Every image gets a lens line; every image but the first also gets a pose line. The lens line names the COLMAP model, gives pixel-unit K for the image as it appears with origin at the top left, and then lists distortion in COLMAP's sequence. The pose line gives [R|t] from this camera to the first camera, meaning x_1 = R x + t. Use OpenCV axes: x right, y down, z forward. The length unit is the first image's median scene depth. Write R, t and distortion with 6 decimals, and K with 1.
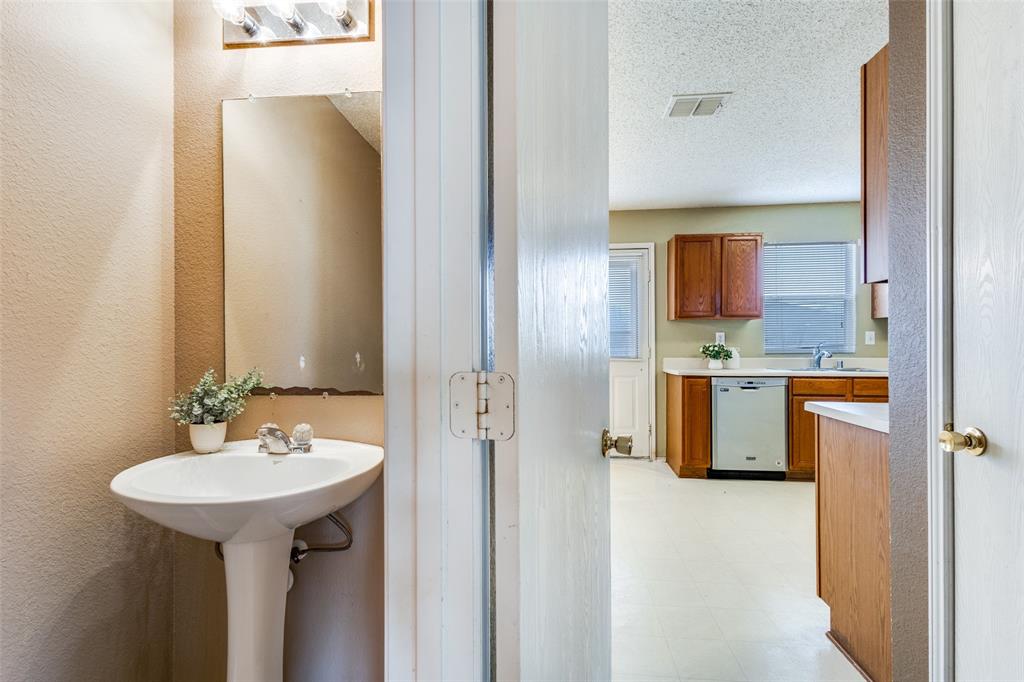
lens RADIAL K [[475.9, 0, 511.0], [0, 475.9, 344.1], [0, 0, 1]] dist [0.002975, 0.000506]
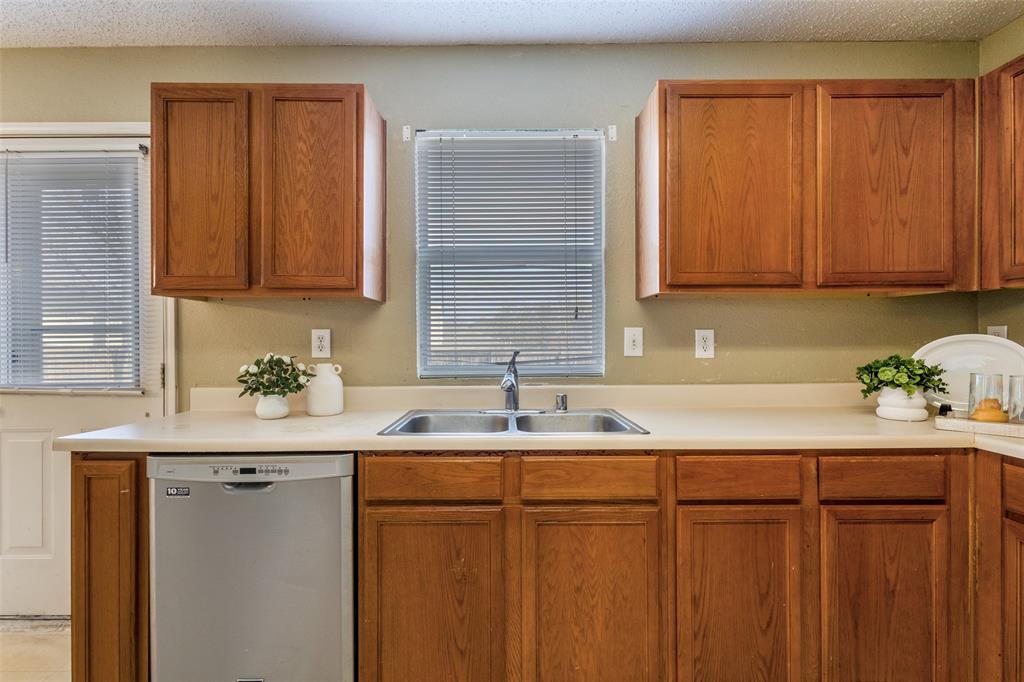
lens RADIAL K [[481.4, 0, 508.5], [0, 481.4, 342.3], [0, 0, 1]] dist [0.000149, -0.000263]
pose [[0.993200, -0.001908, 0.116401, 0.597944], [0.002185, 0.999995, -0.002253, -0.011927], [-0.116396, 0.002492, 0.993200, 0.570677]]
